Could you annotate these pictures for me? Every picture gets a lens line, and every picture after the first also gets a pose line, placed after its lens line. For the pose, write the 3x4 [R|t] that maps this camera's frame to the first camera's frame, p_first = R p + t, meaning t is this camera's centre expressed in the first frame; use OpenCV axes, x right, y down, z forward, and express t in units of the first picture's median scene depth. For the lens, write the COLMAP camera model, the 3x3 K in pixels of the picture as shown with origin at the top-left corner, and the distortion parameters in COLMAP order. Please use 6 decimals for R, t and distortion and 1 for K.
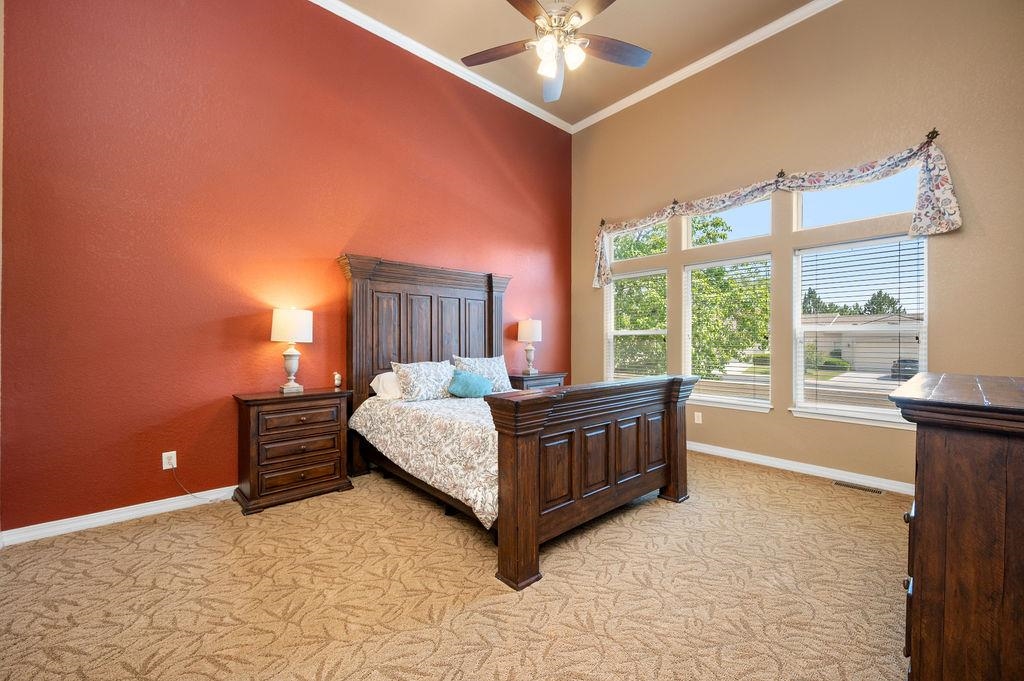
lens RADIAL K [[406.3, 0, 527.9], [0, 406.3, 340.9], [0, 0, 1]] dist [-0.000205, -0.000040]
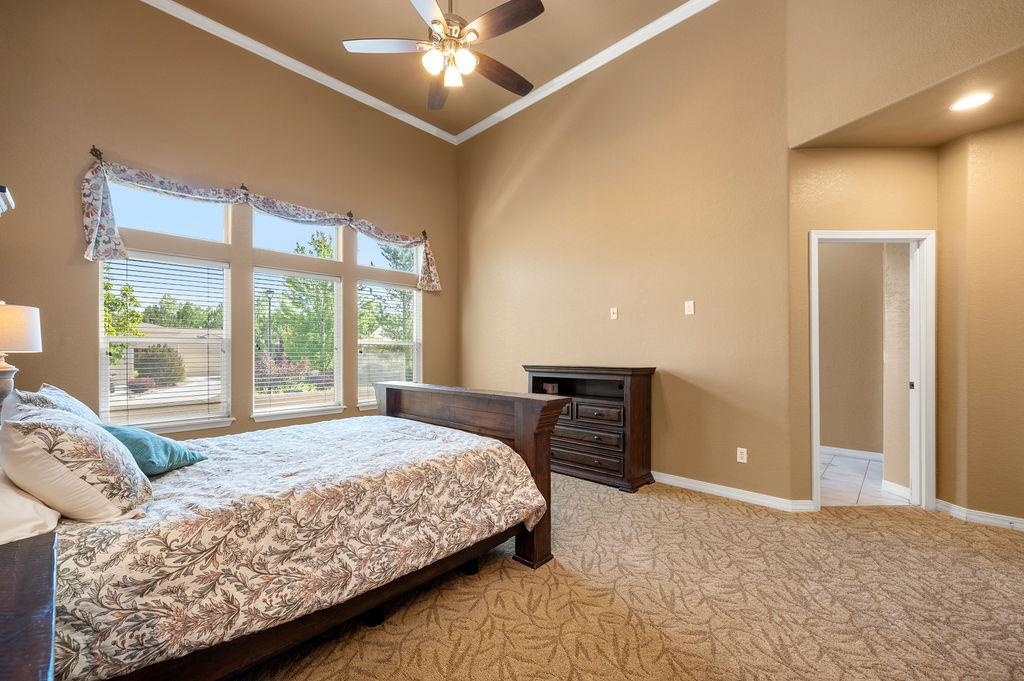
lens RADIAL K [[410.7, 0, 514.5], [0, 410.7, 352.1], [0, 0, 1]] dist [-0.000016, 0.000095]
pose [[-0.074060, 0.003070, 0.997249, -0.811596], [0.006673, 0.999974, -0.002582, 0.005401], [-0.997231, 0.006464, -0.074078, 0.791243]]
